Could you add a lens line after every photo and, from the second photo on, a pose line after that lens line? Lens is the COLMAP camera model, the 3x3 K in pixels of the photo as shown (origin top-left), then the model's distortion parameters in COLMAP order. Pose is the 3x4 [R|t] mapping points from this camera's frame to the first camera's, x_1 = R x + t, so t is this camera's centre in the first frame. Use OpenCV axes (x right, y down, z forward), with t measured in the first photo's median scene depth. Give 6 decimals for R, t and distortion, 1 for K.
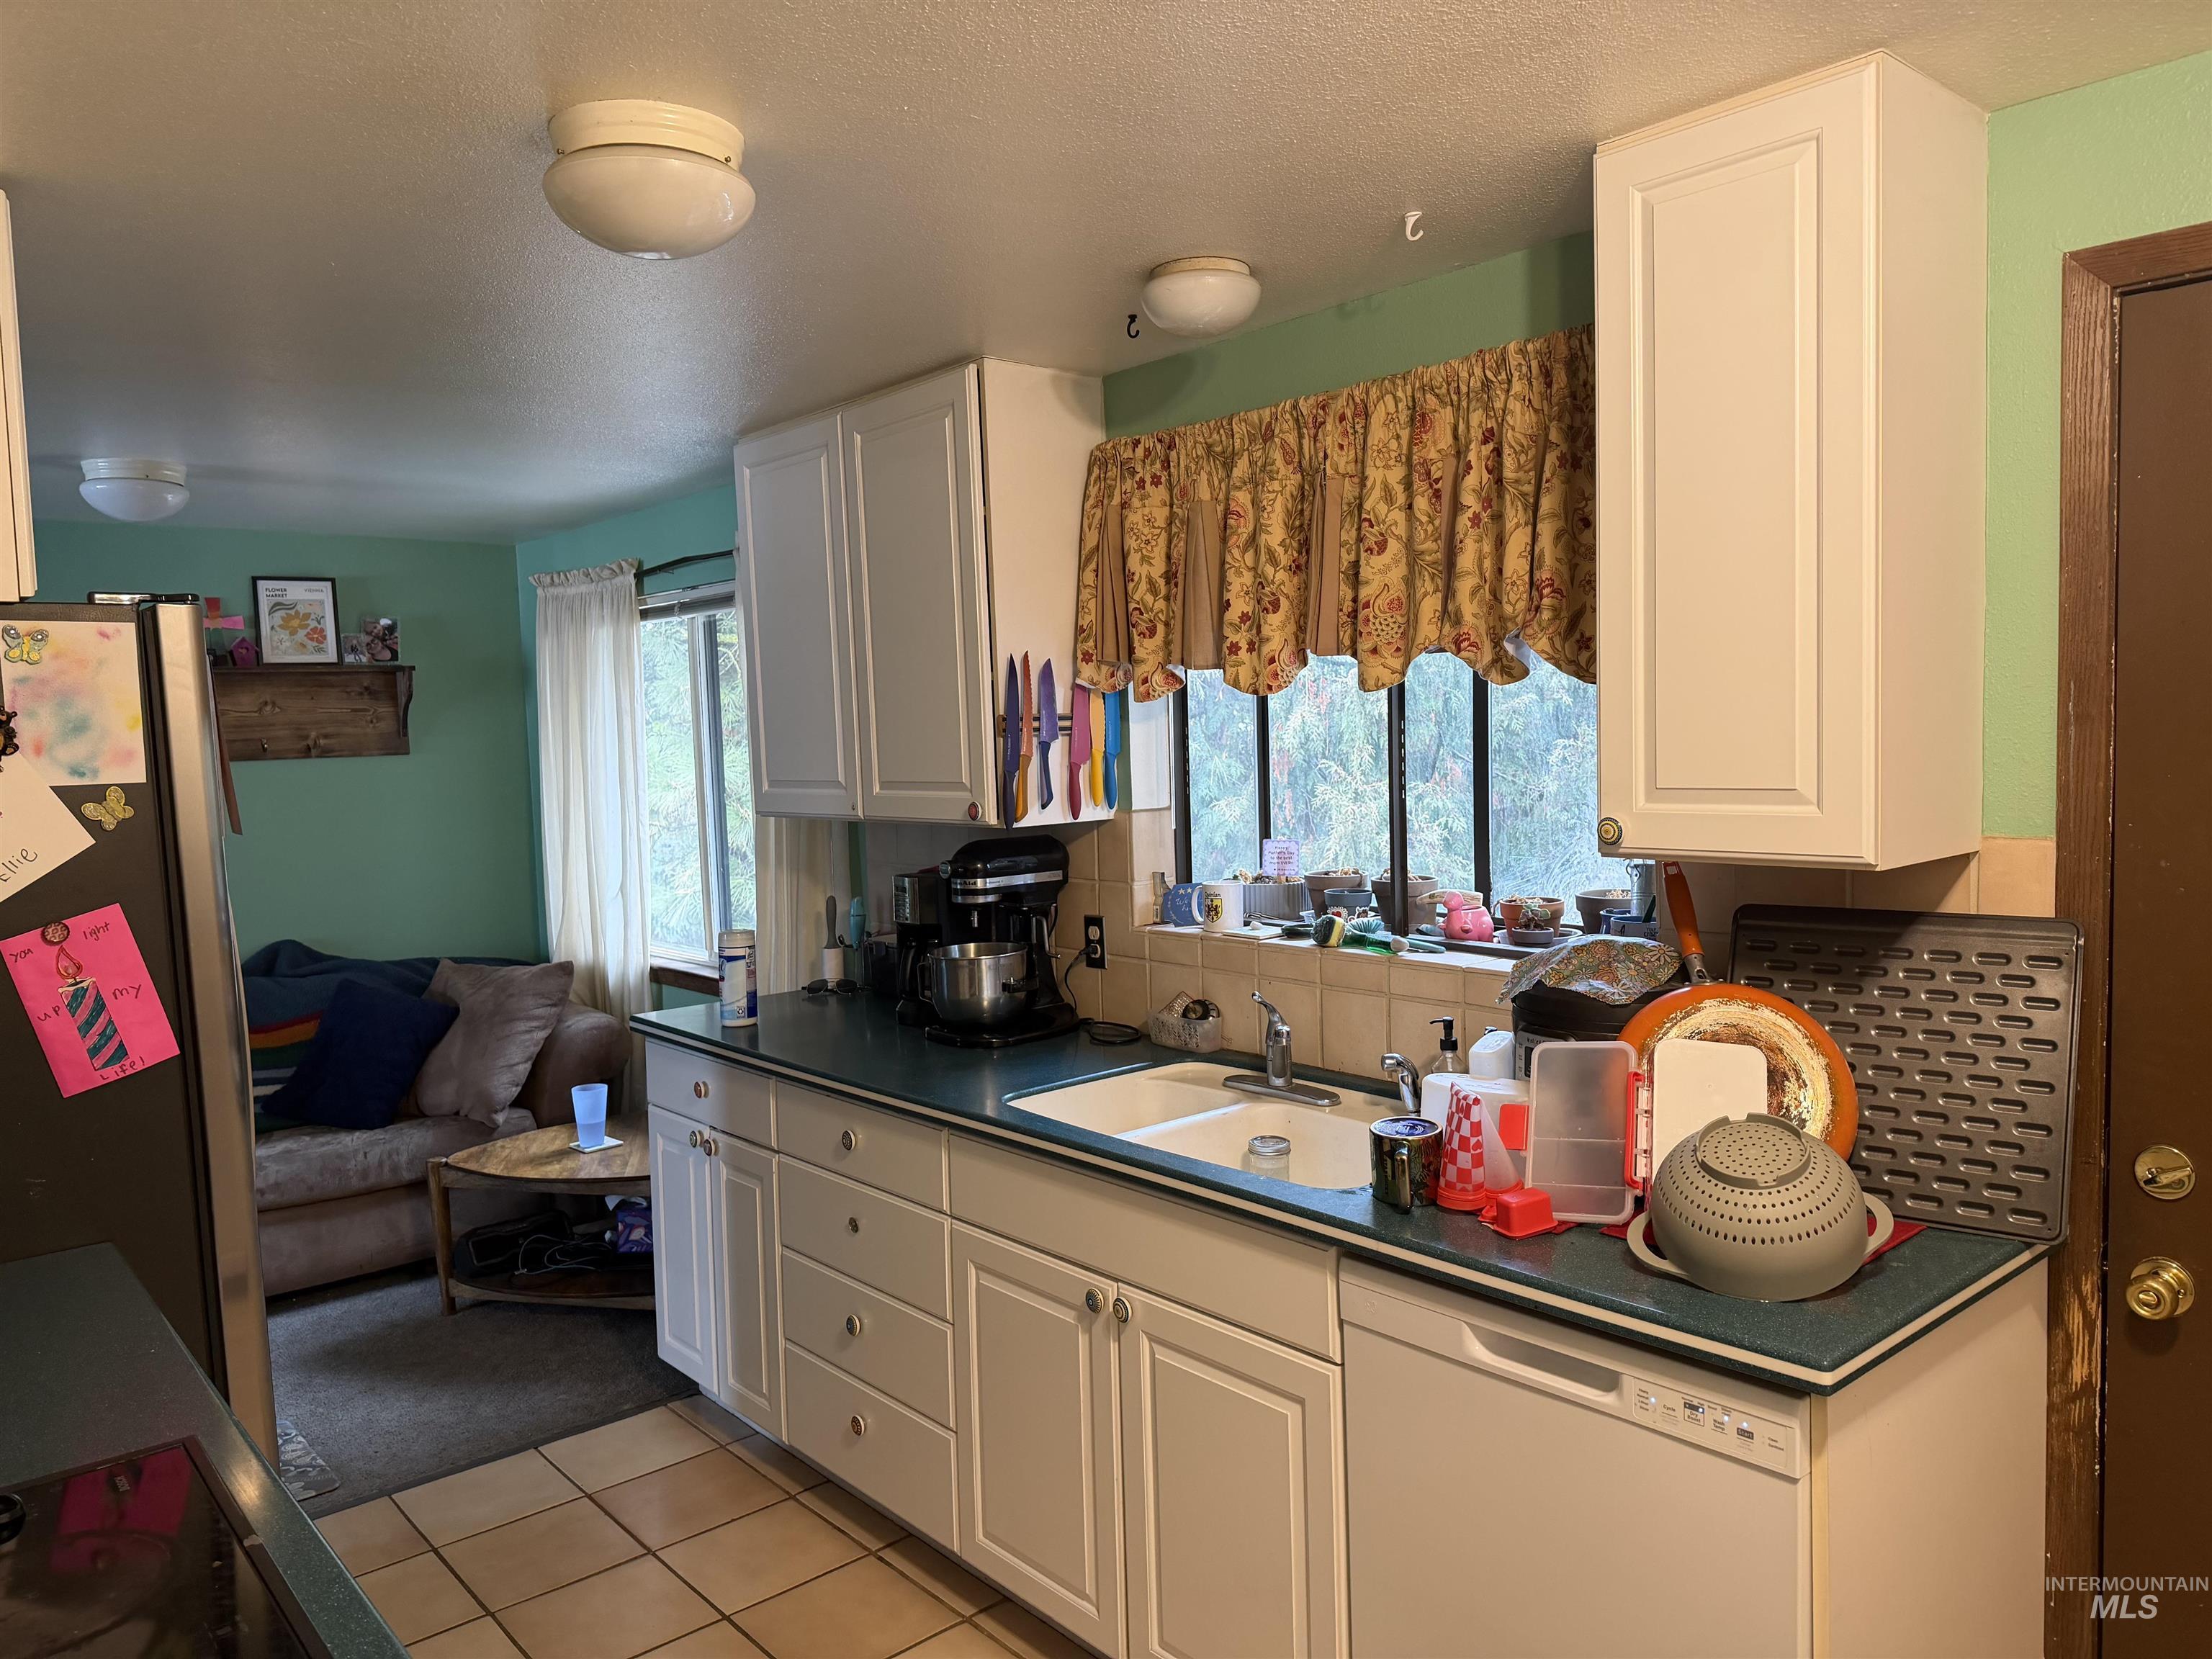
lens RADIAL K [[1540.2, 0, 1113.3], [0, 1540.2, 828.9], [0, 0, 1]] dist [0.047284, -0.054380]
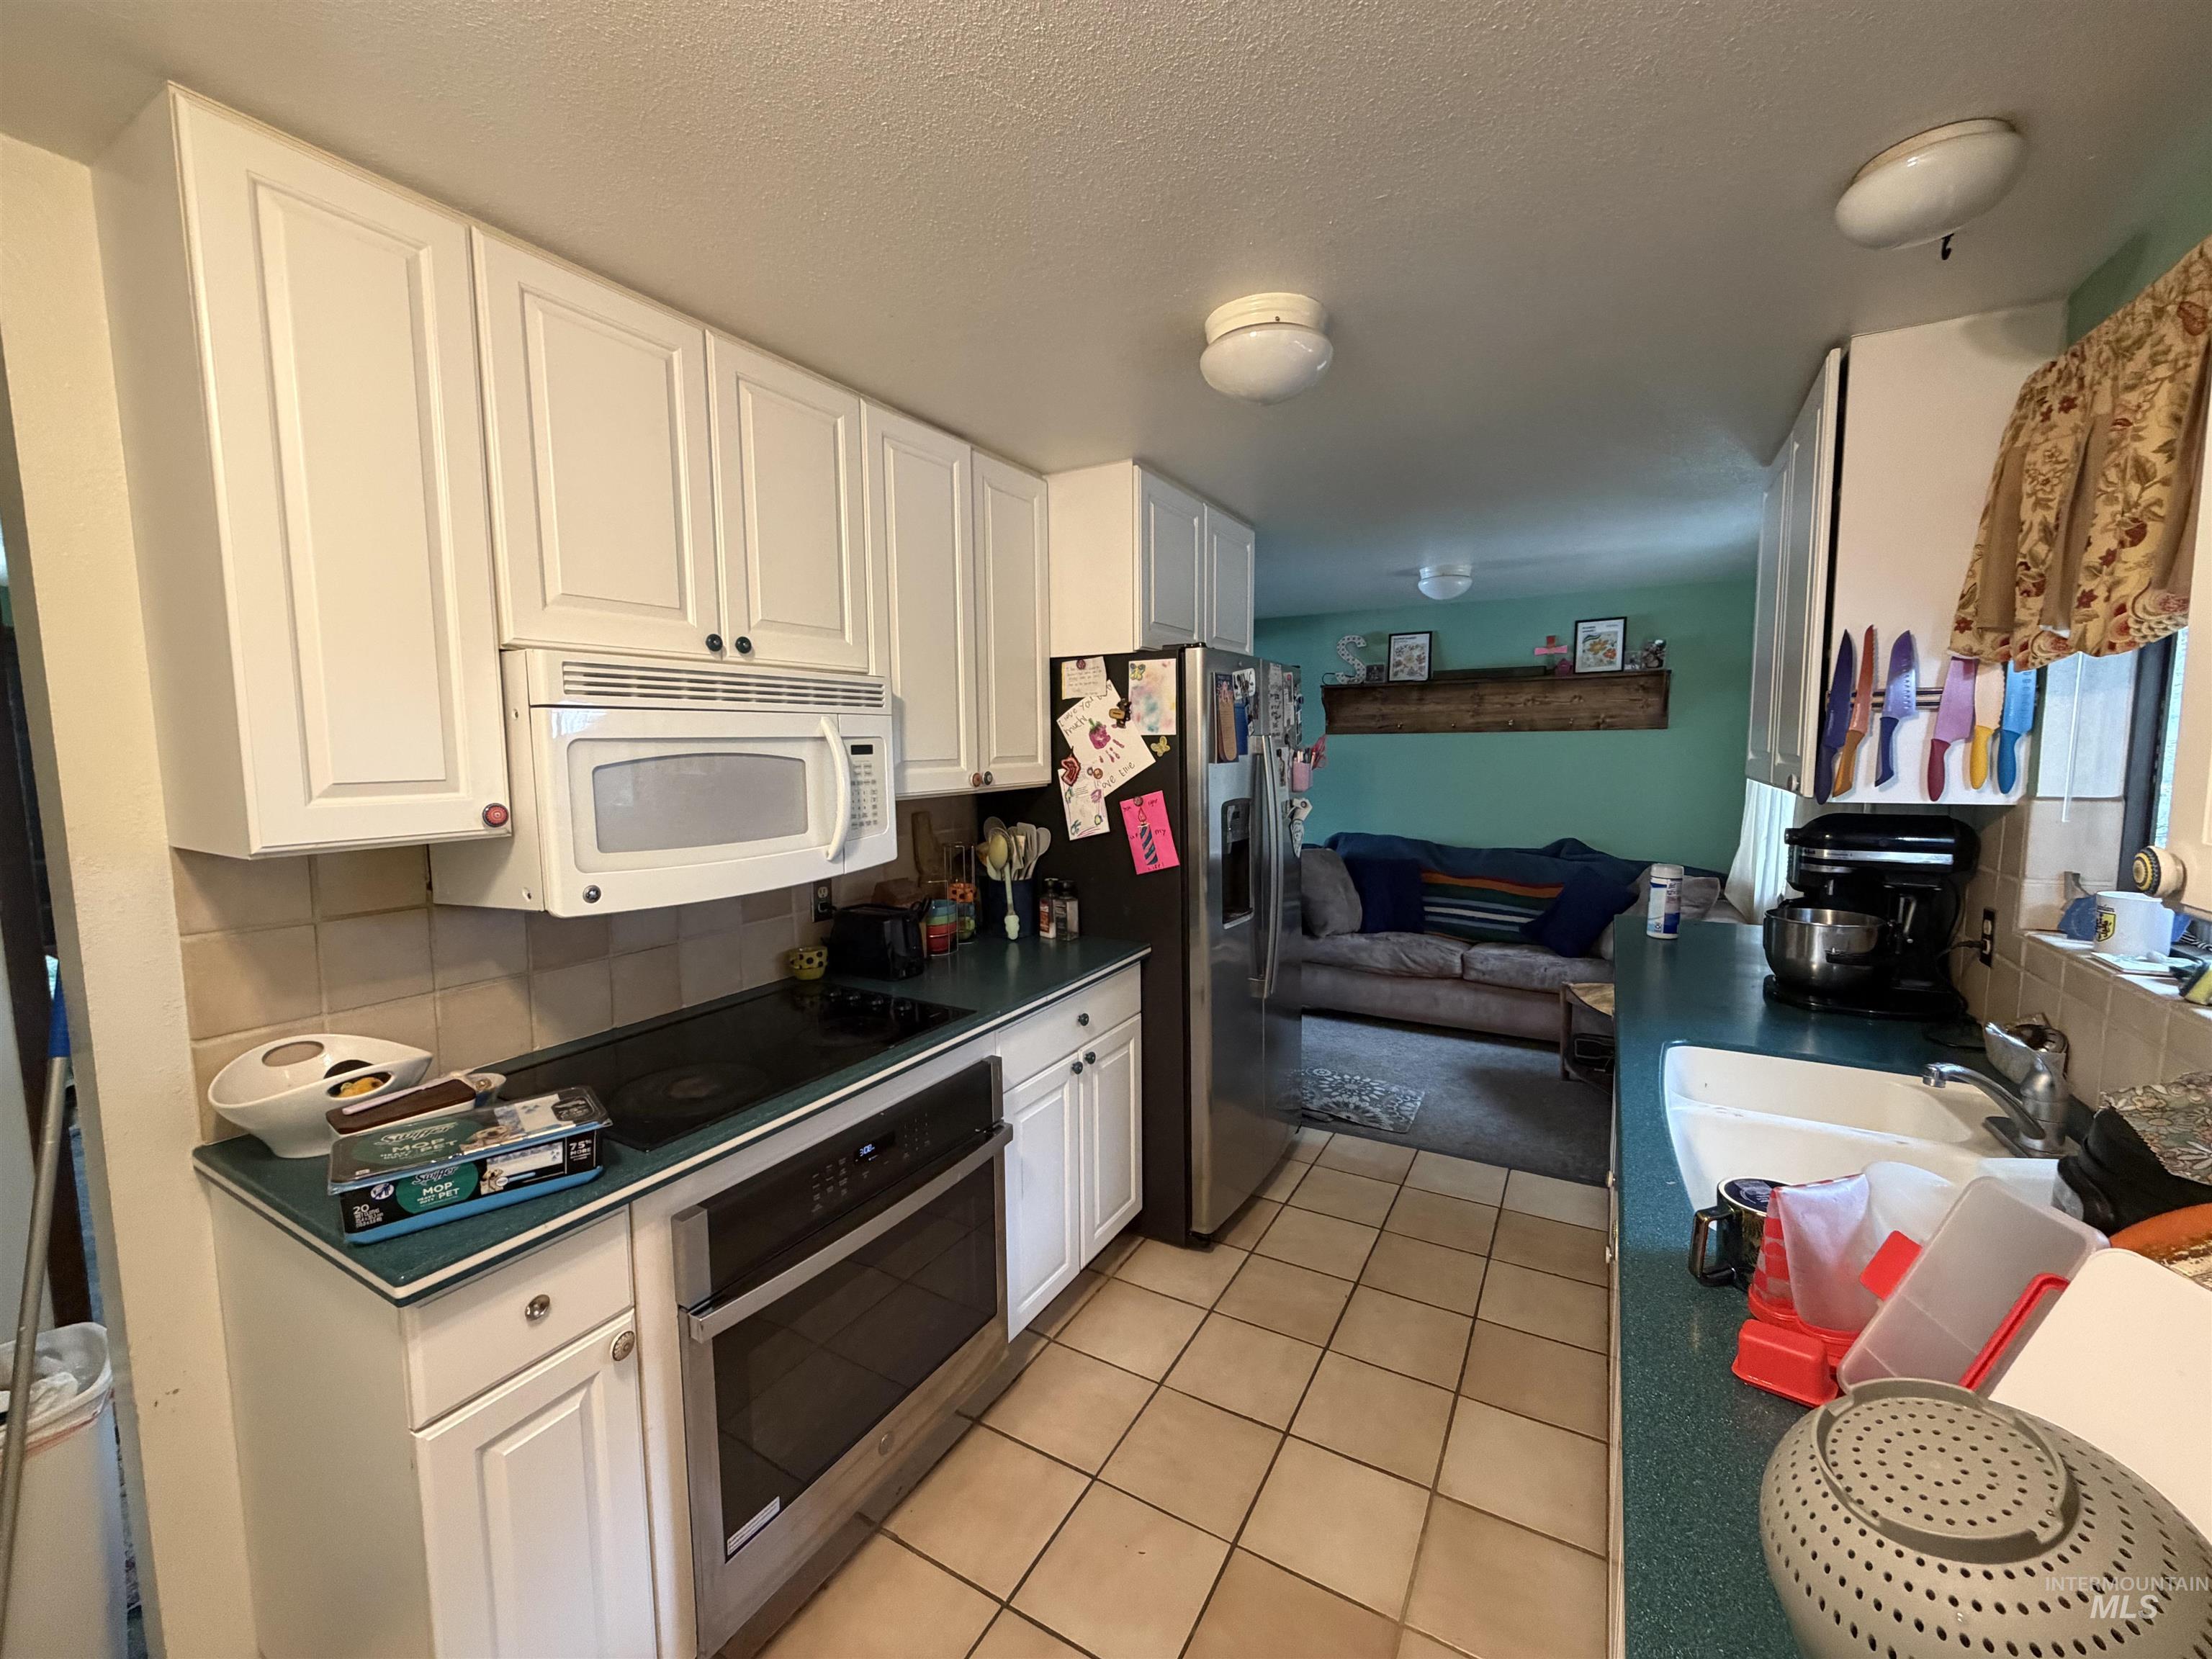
lens RADIAL K [[877.3, 0, 1113.9], [0, 877.3, 826.1], [0, 0, 1]] dist [-0.004279, -0.001487]
pose [[0.324670, 0.117095, -0.938551, 0.319923], [-0.059600, 0.992868, 0.103254, -0.016293], [0.943948, 0.022414, 0.329333, 0.353635]]
